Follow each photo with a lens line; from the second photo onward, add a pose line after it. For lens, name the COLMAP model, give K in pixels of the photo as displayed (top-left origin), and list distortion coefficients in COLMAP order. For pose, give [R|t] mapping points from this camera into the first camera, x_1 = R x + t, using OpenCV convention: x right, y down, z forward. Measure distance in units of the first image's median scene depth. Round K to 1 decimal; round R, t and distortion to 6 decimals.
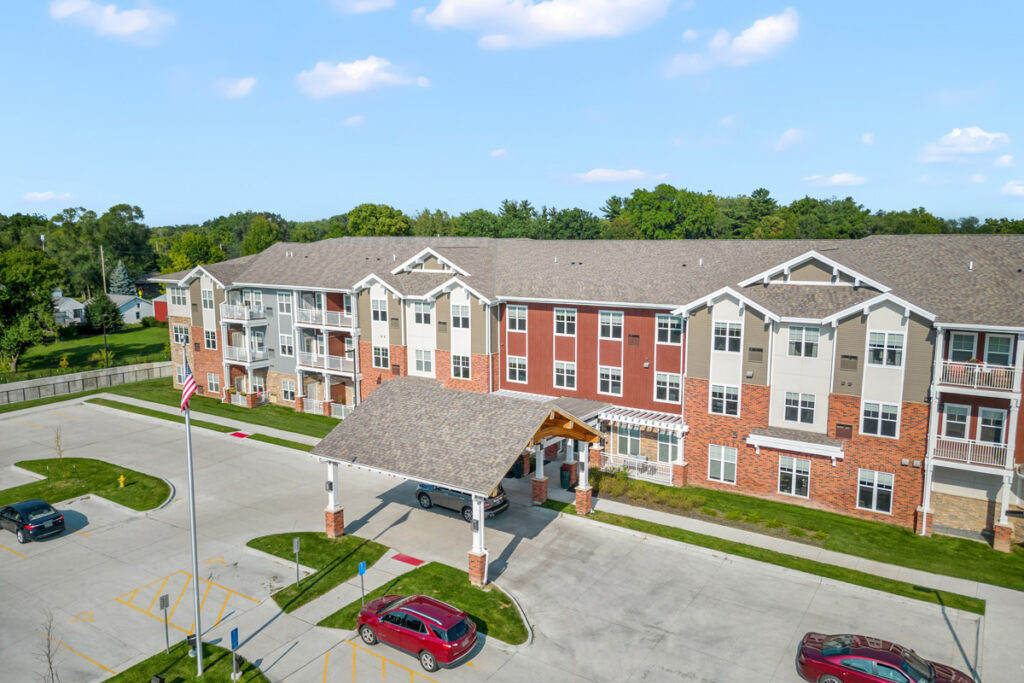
lens RADIAL K [[710.0, 0, 512.0], [0, 710.0, 341.5], [0, 0, 1]] dist [0.046315, -0.004490]
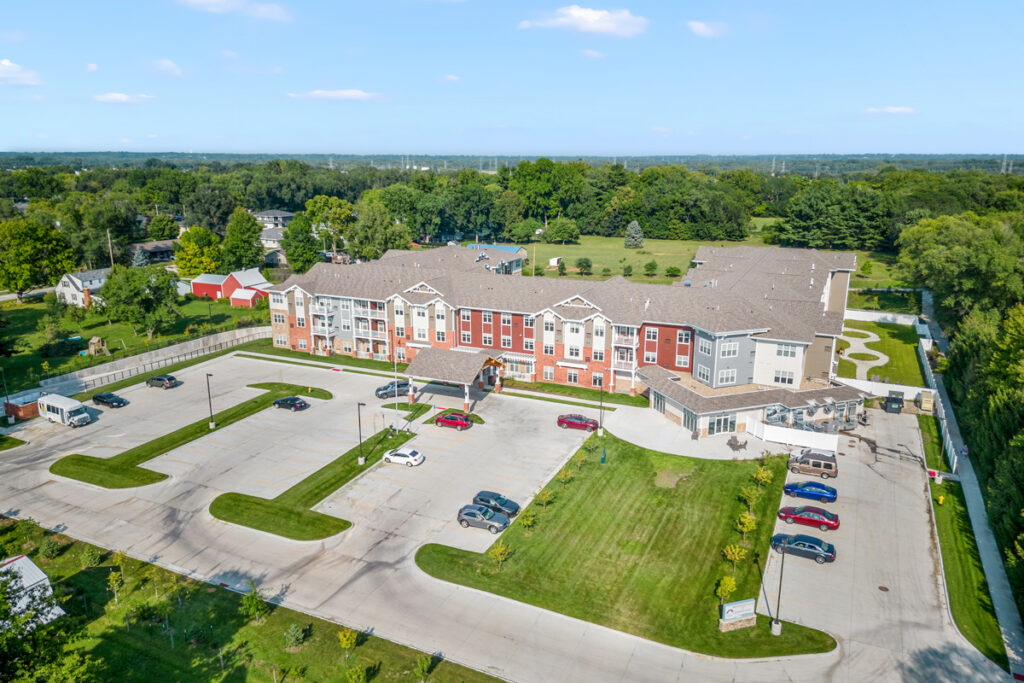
lens RADIAL K [[710.0, 0, 512.0], [0, 710.0, 341.5], [0, 0, 1]] dist [0.046315, -0.004490]
pose [[0.988308, -0.034372, 0.148547, -0.197251], [0.018823, 0.994311, 0.104837, -0.193487], [-0.151305, -0.100815, 0.983333, -1.350662]]
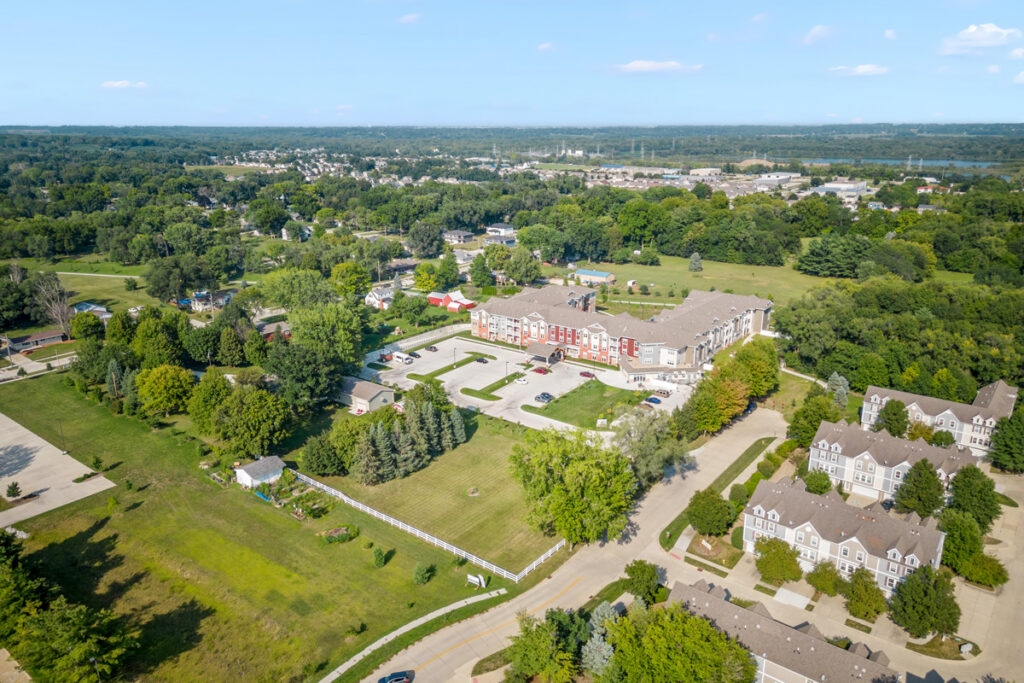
lens RADIAL K [[710.0, 0, 512.0], [0, 710.0, 341.5], [0, 0, 1]] dist [0.046315, -0.004490]
pose [[0.998020, 0.016048, -0.060819, 0.026106], [-0.006933, 0.989080, 0.147213, -0.750226], [0.062517, -0.146500, 0.987233, -4.531006]]
